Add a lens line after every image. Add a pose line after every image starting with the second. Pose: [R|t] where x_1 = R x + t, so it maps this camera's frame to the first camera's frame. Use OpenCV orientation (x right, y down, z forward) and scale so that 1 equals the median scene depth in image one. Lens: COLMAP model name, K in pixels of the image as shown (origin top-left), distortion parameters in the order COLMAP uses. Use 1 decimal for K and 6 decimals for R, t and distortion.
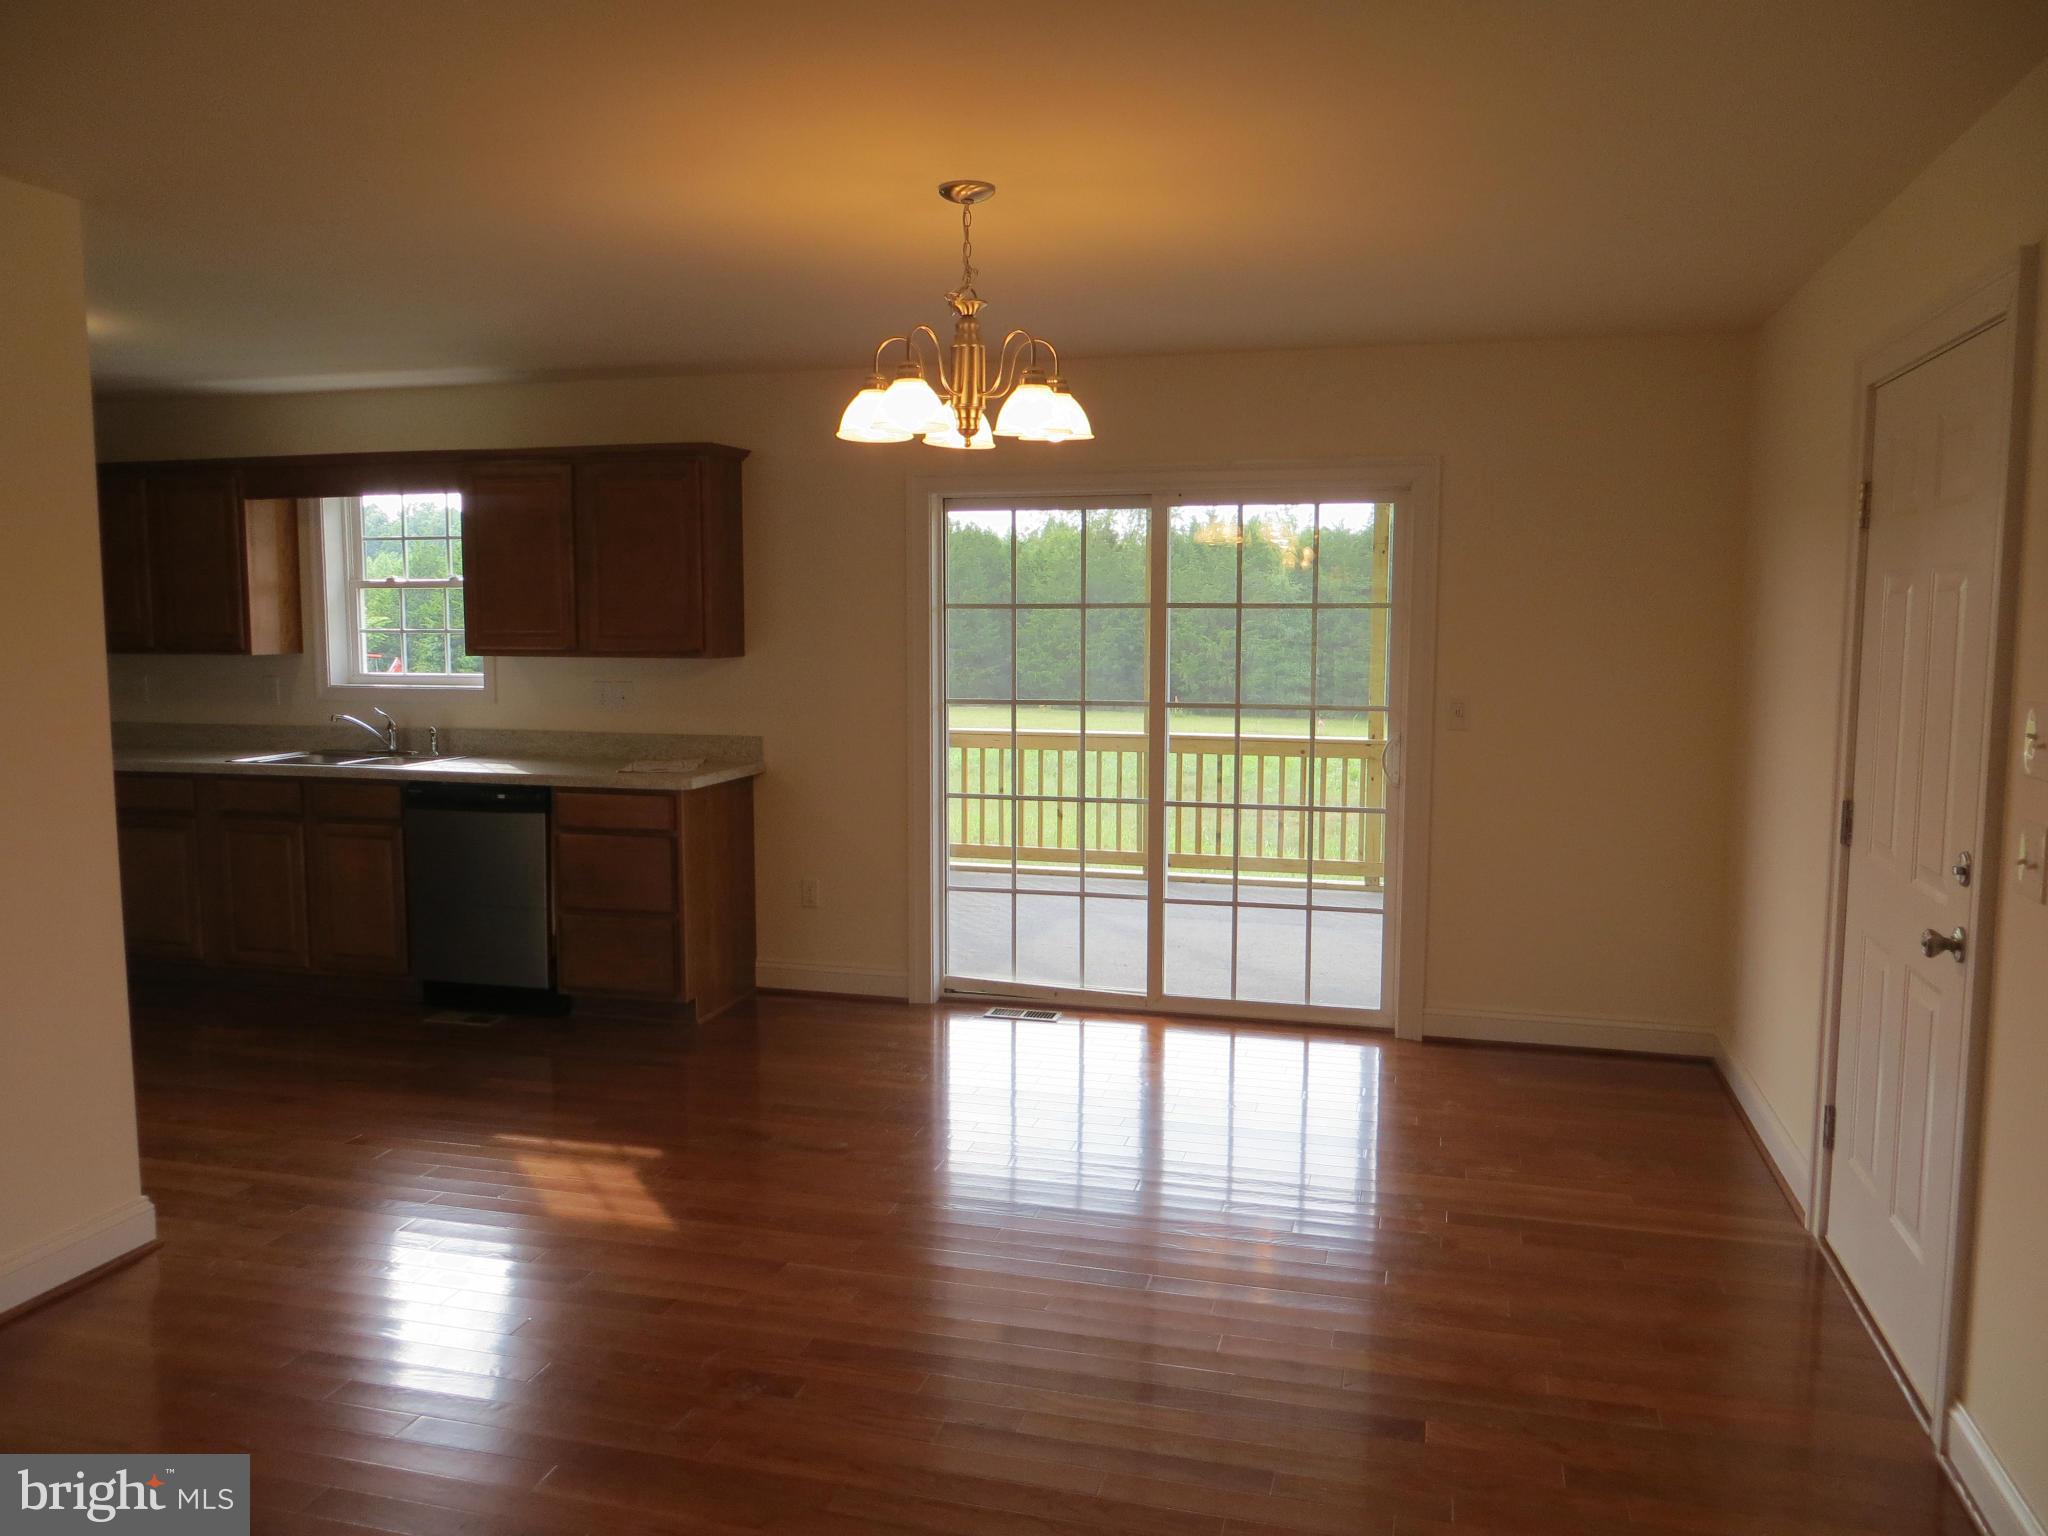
lens RADIAL K [[1490.7, 0, 1026.7], [0, 1490.7, 741.7], [0, 0, 1]] dist [-0.059814, 0.000938]
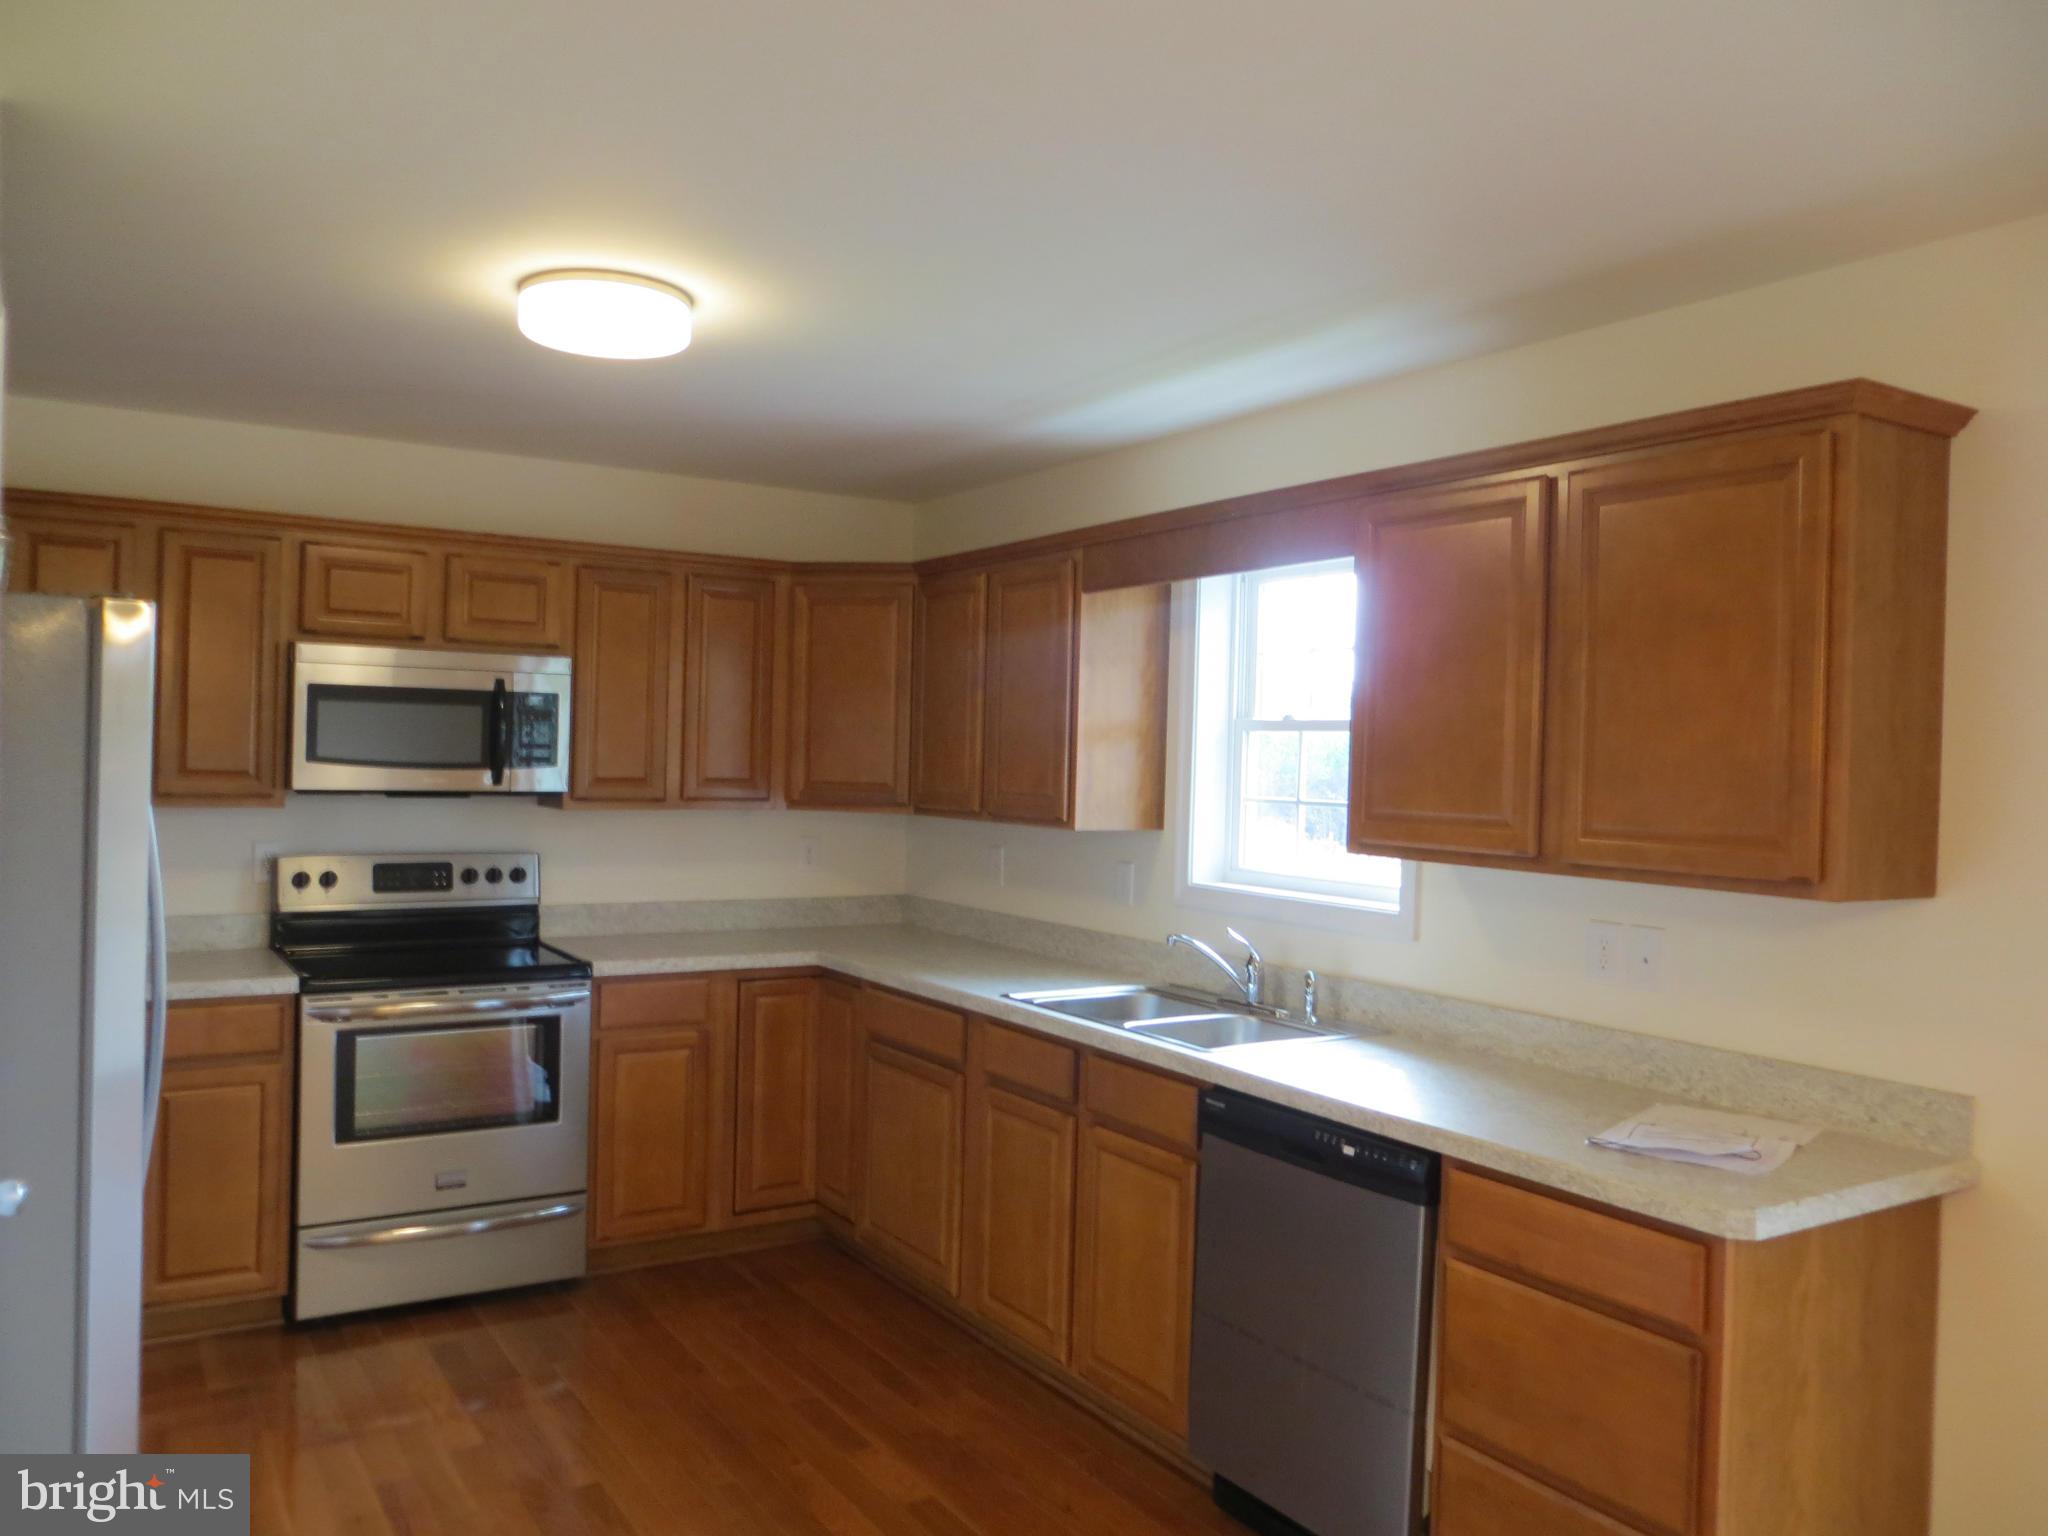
lens RADIAL K [[1586.4, 0, 1024.0], [0, 1586.4, 768.0], [0, 0, 1]] dist [0.000439, 0.006033]
pose [[0.752355, 0.026269, -0.658234, -0.086835], [-0.092065, 0.993591, -0.065576, -0.039765], [0.652293, 0.109937, 0.749952, 0.479312]]
